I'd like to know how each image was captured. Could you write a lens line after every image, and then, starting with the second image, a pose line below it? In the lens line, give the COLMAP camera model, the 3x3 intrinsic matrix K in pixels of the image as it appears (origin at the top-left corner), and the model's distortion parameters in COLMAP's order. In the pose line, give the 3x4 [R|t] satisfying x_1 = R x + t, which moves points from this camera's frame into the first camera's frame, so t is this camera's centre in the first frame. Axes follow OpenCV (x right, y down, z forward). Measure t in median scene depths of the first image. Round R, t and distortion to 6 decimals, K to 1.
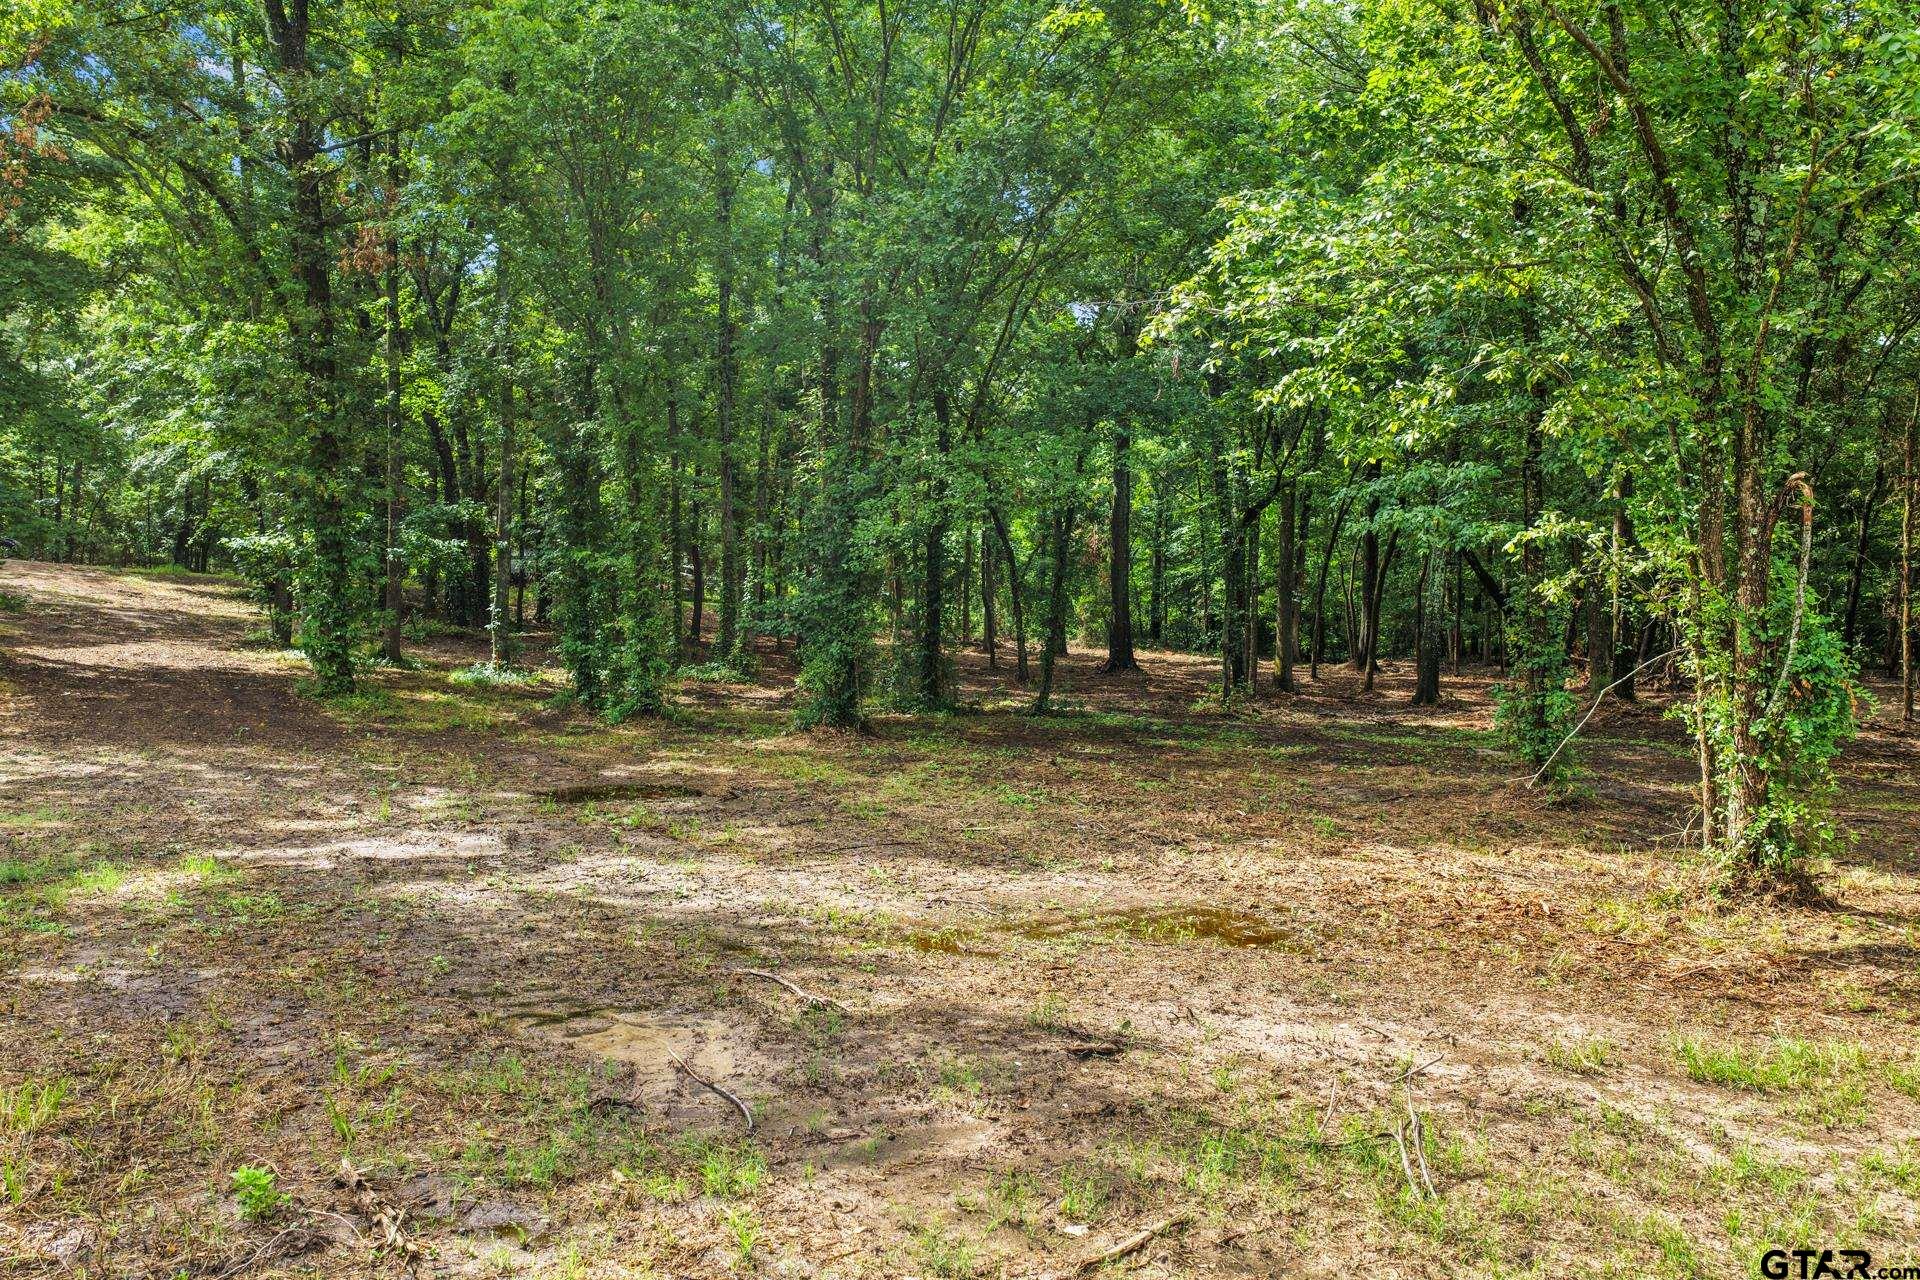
lens RADIAL K [[1573.2, 0, 962.5], [0, 1573.2, 650.6], [0, 0, 1]] dist [-0.000511, 0.002922]
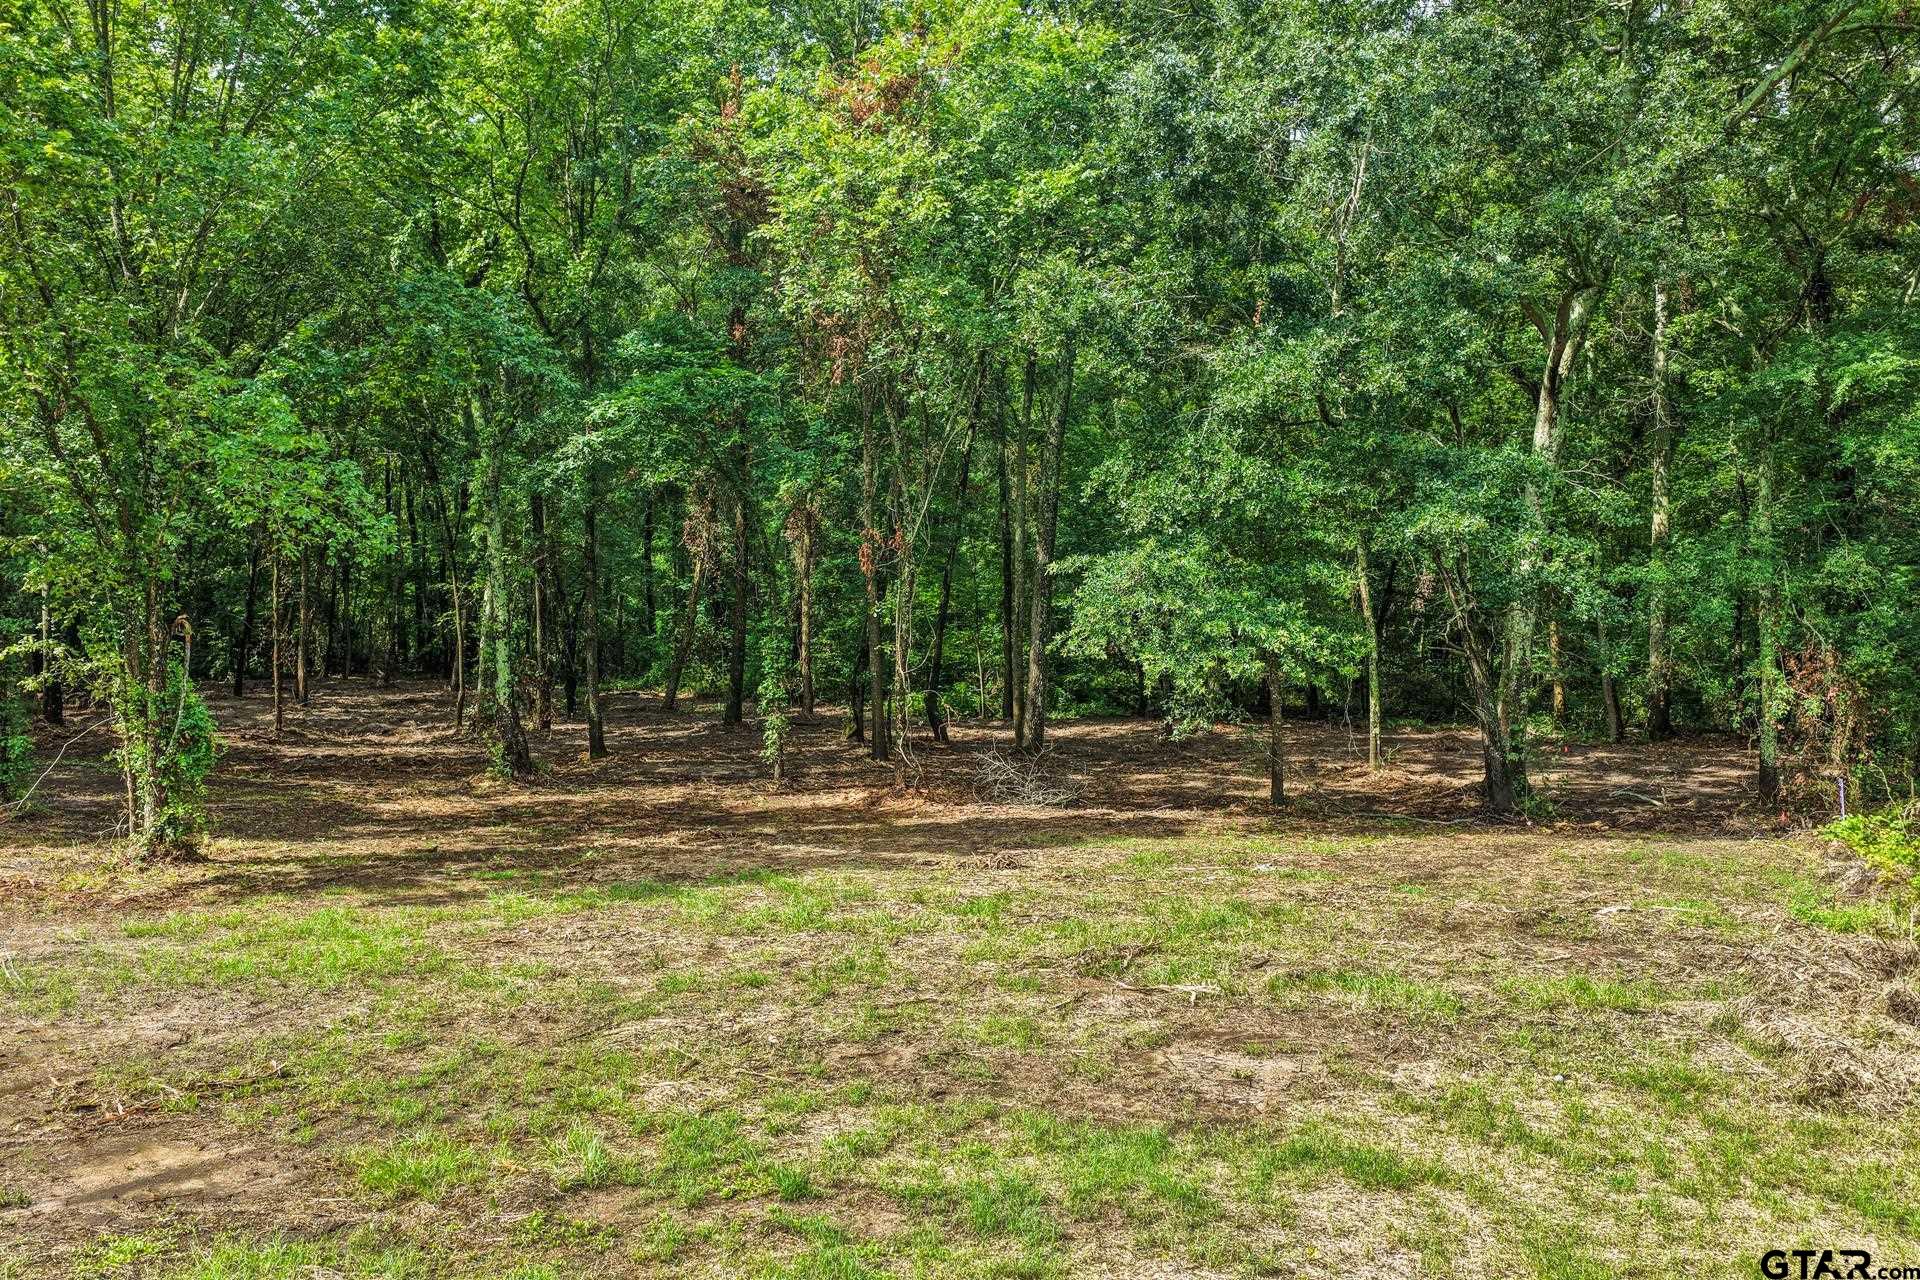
lens RADIAL K [[1573.2, 0, 962.5], [0, 1573.2, 650.6], [0, 0, 1]] dist [-0.000511, 0.002922]
pose [[0.595117, -0.012119, 0.803547, -0.343917], [0.009248, 0.999923, 0.008231, -0.076359], [-0.803586, 0.002533, 0.595184, -0.707686]]
